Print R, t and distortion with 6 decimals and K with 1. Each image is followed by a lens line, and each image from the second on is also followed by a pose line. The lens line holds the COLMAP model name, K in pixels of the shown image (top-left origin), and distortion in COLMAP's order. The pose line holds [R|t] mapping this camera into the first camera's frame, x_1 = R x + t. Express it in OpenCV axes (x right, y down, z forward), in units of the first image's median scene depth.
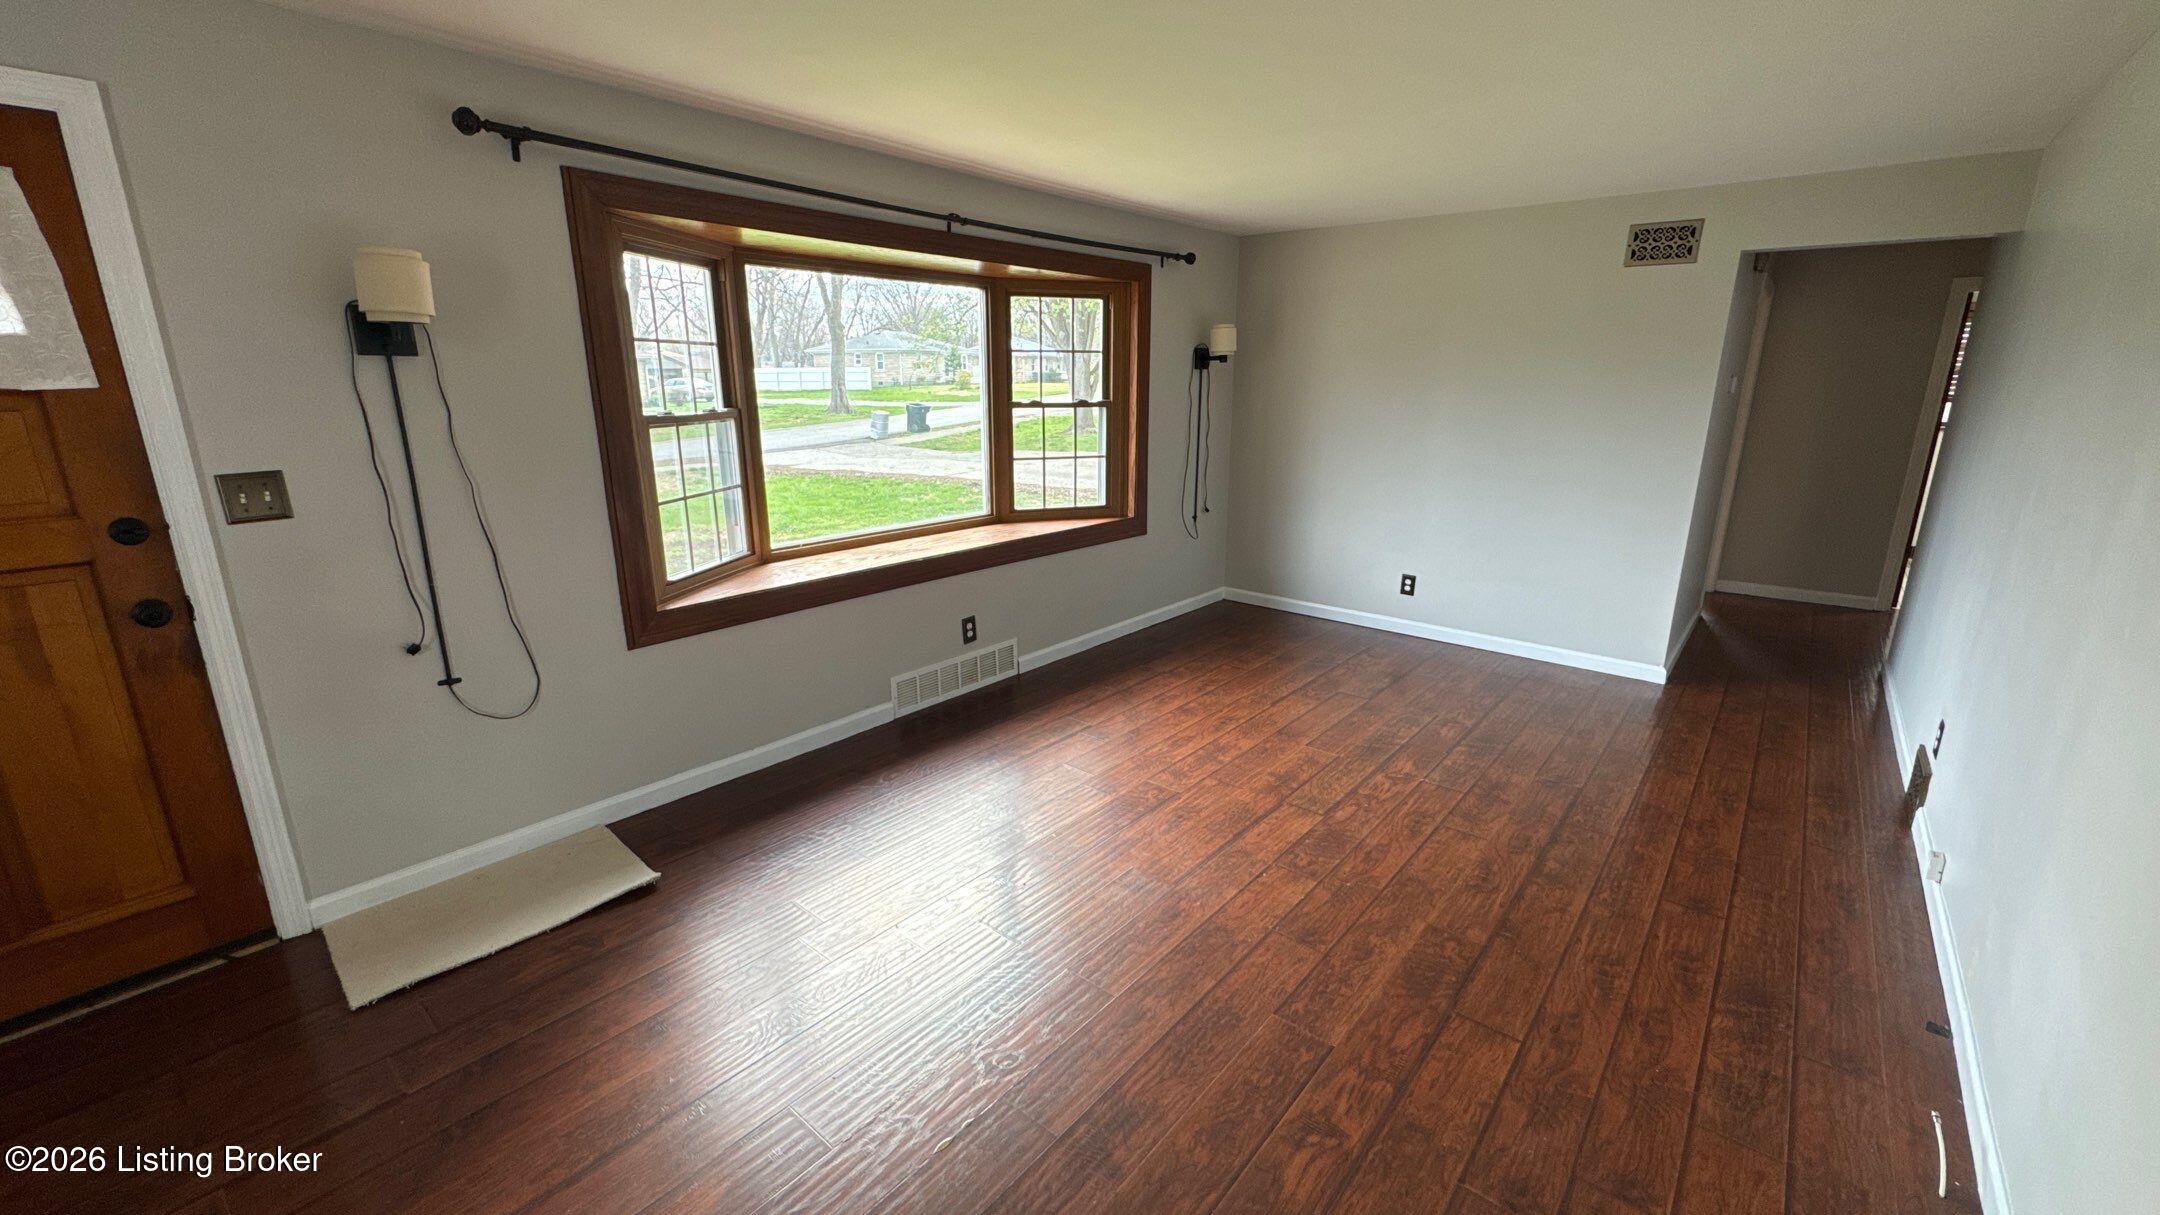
lens RADIAL K [[861.0, 0, 1079.0], [0, 861.0, 604.7], [0, 0, 1]] dist [-0.002566, 0.000004]
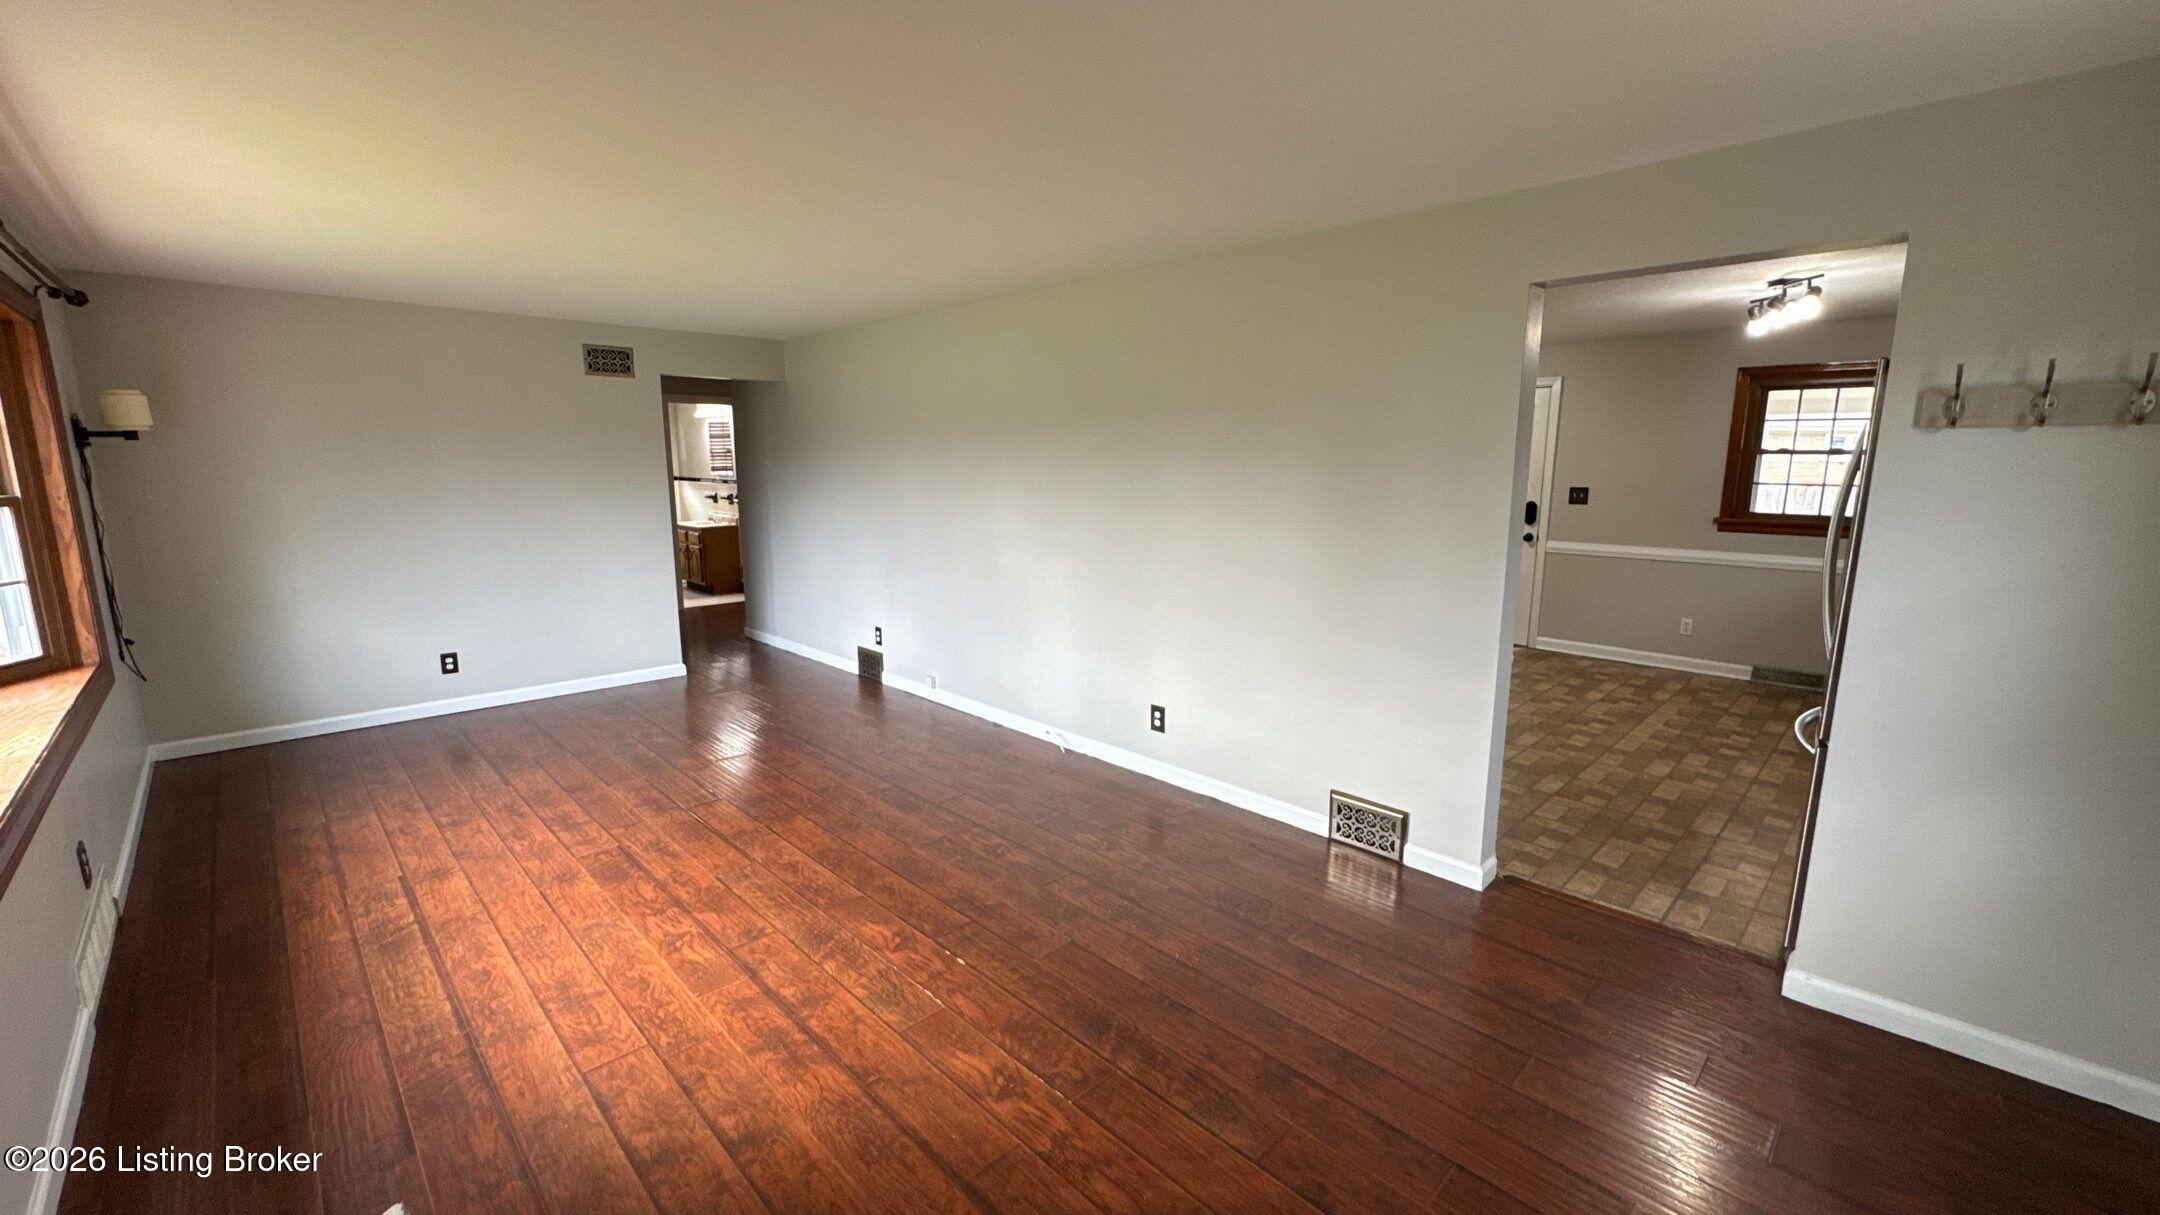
lens RADIAL K [[861.0, 0, 1079.0], [0, 861.0, 604.7], [0, 0, 1]] dist [-0.002566, 0.000004]
pose [[0.096595, -0.172211, 0.980313, -0.608704], [0.253086, 0.956796, 0.143142, -0.055007], [-0.962609, 0.234277, 0.136006, 0.178614]]
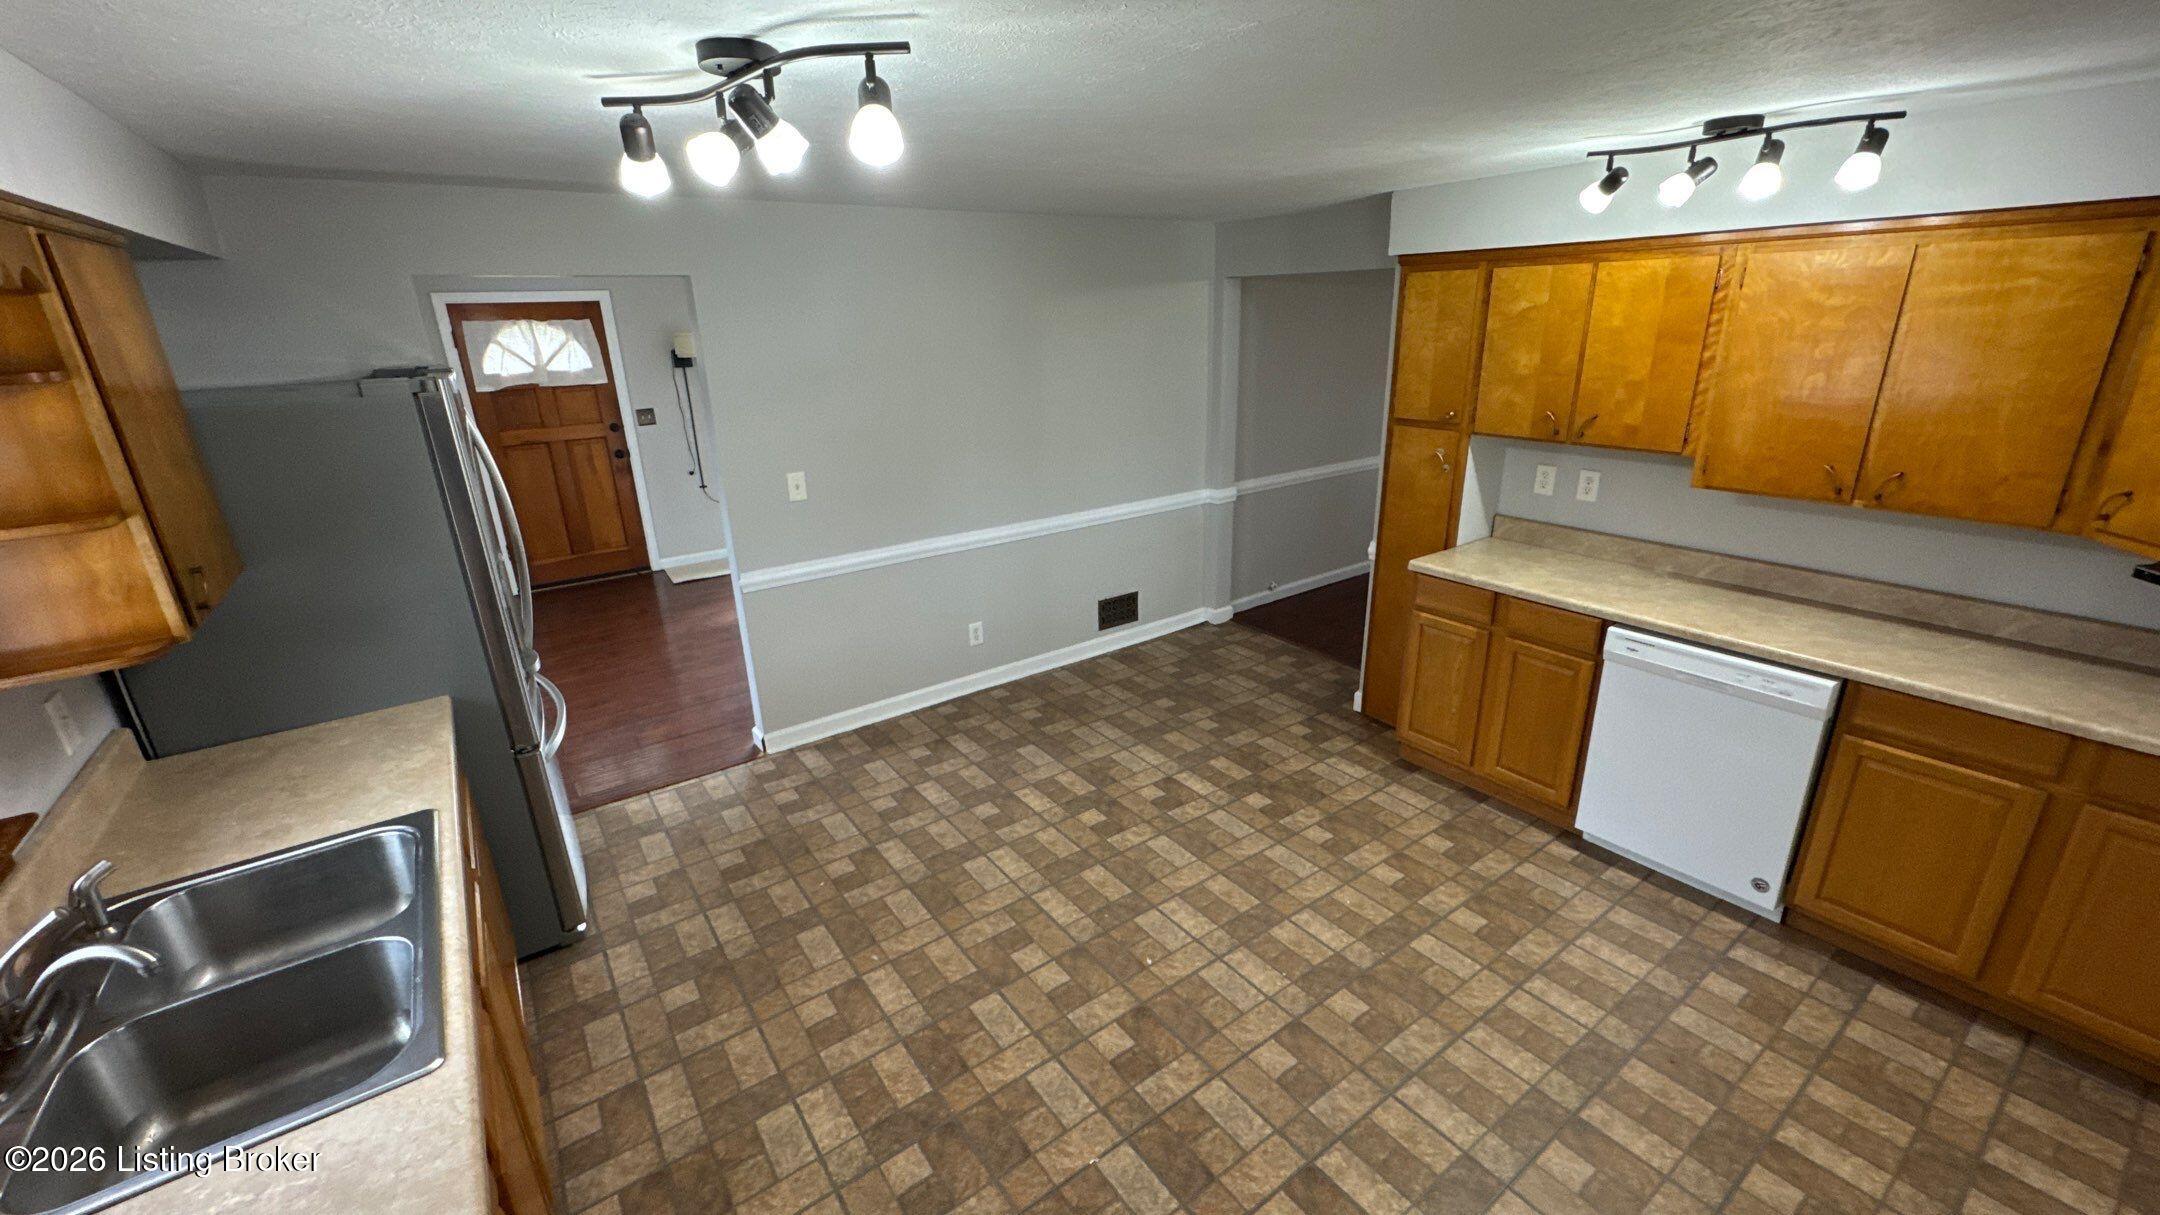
lens RADIAL K [[861.0, 0, 1079.0], [0, 861.0, 604.7], [0, 0, 1]] dist [-0.002566, 0.000004]
pose [[0.968987, 0.054543, -0.241016, 0.649443], [-0.035252, 0.995872, 0.083644, 0.114291], [0.244583, -0.072554, 0.966910, -0.810888]]
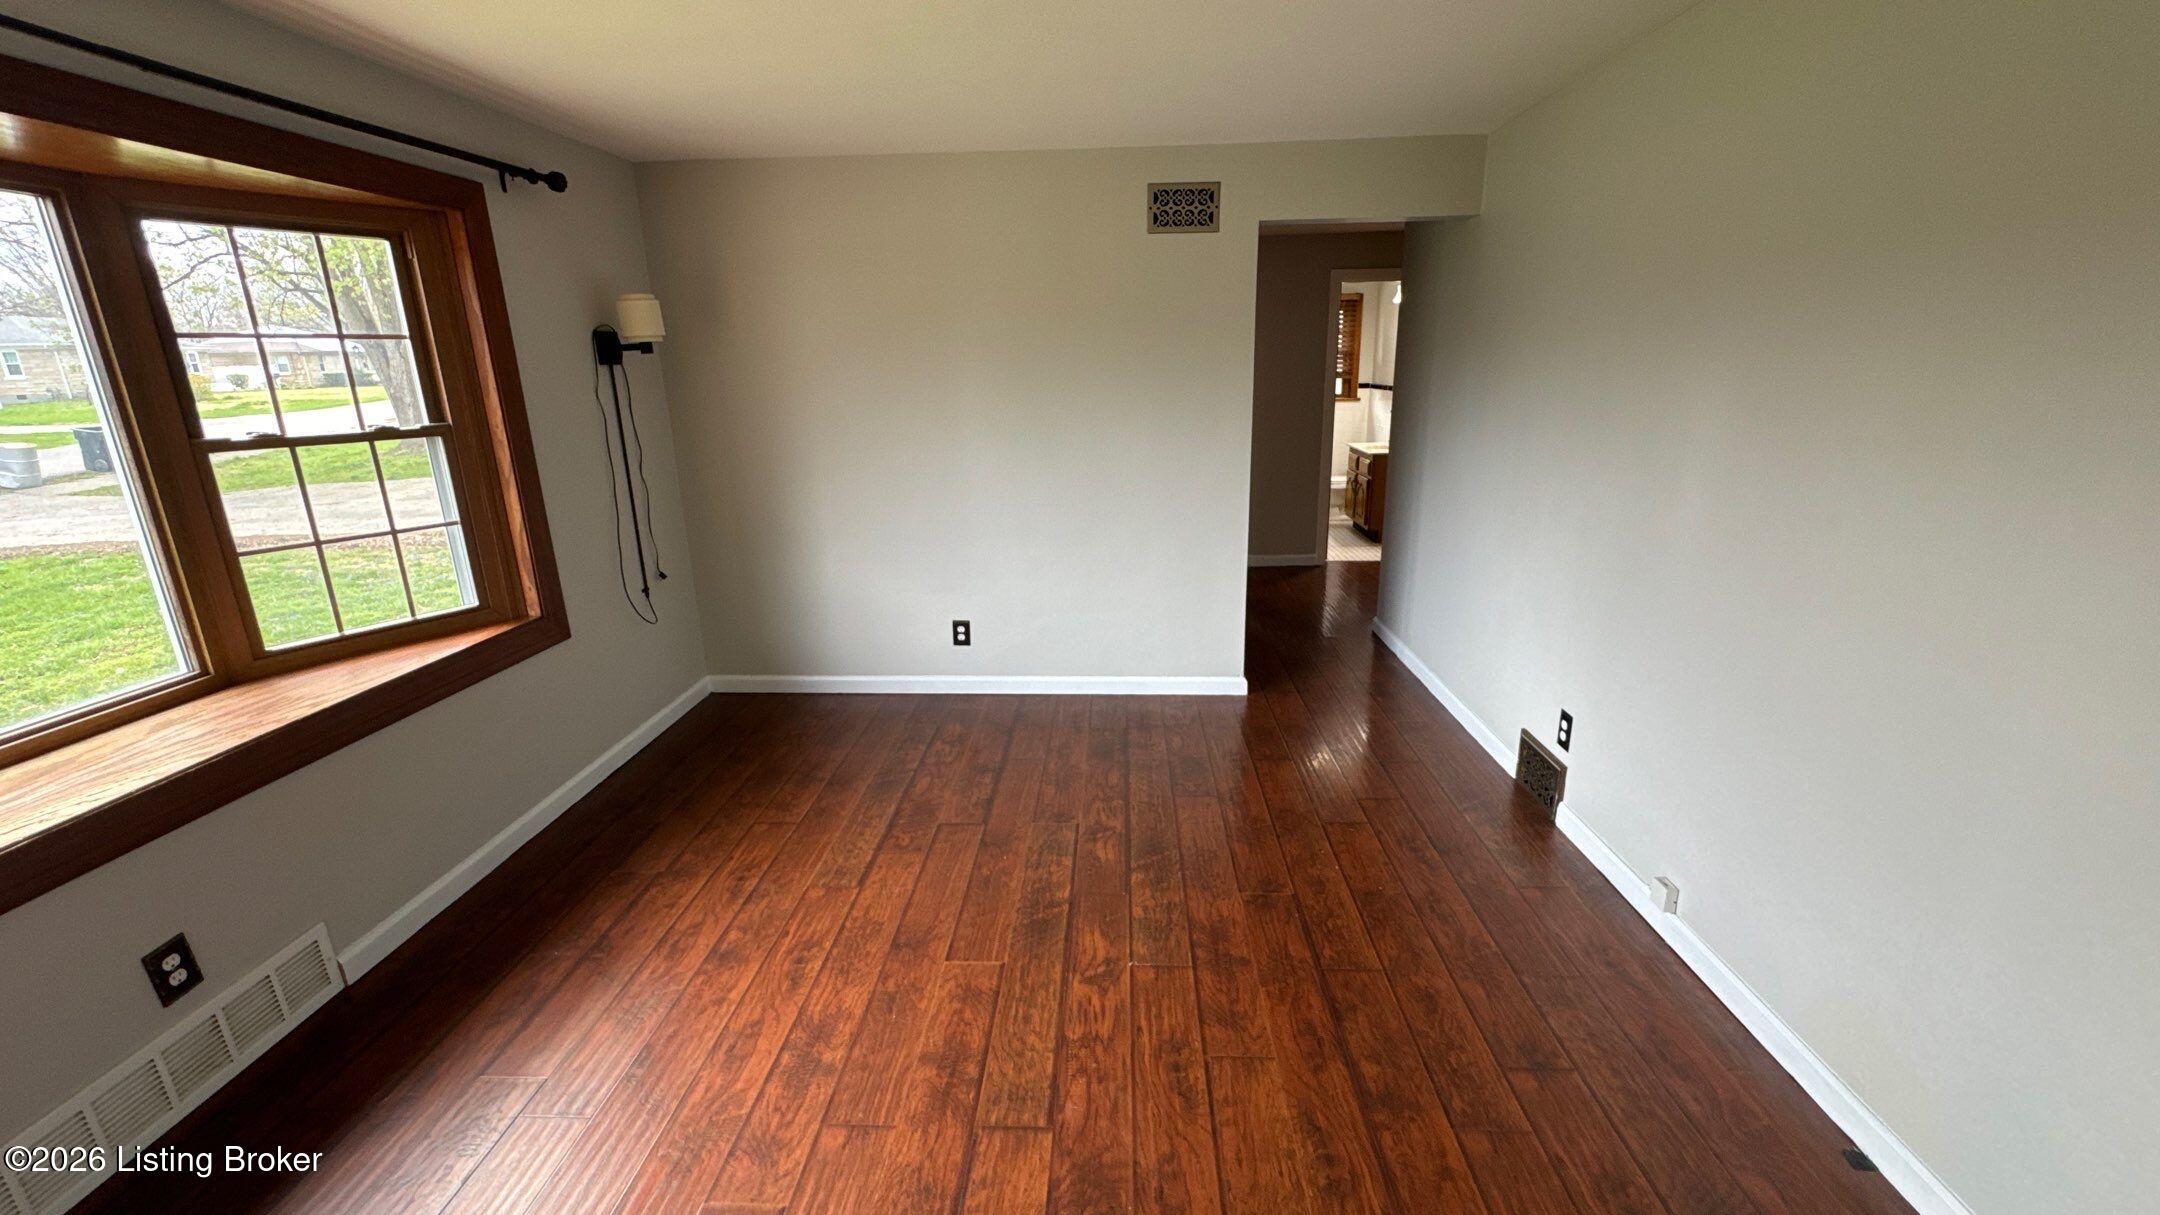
lens RADIAL K [[861.0, 0, 1079.0], [0, 861.0, 604.7], [0, 0, 1]] dist [-0.002566, 0.000004]
pose [[0.795366, -0.182285, 0.578070, 0.020539], [0.176862, 0.981999, 0.066314, -0.097623], [-0.579753, 0.049495, 0.813288, 0.353392]]
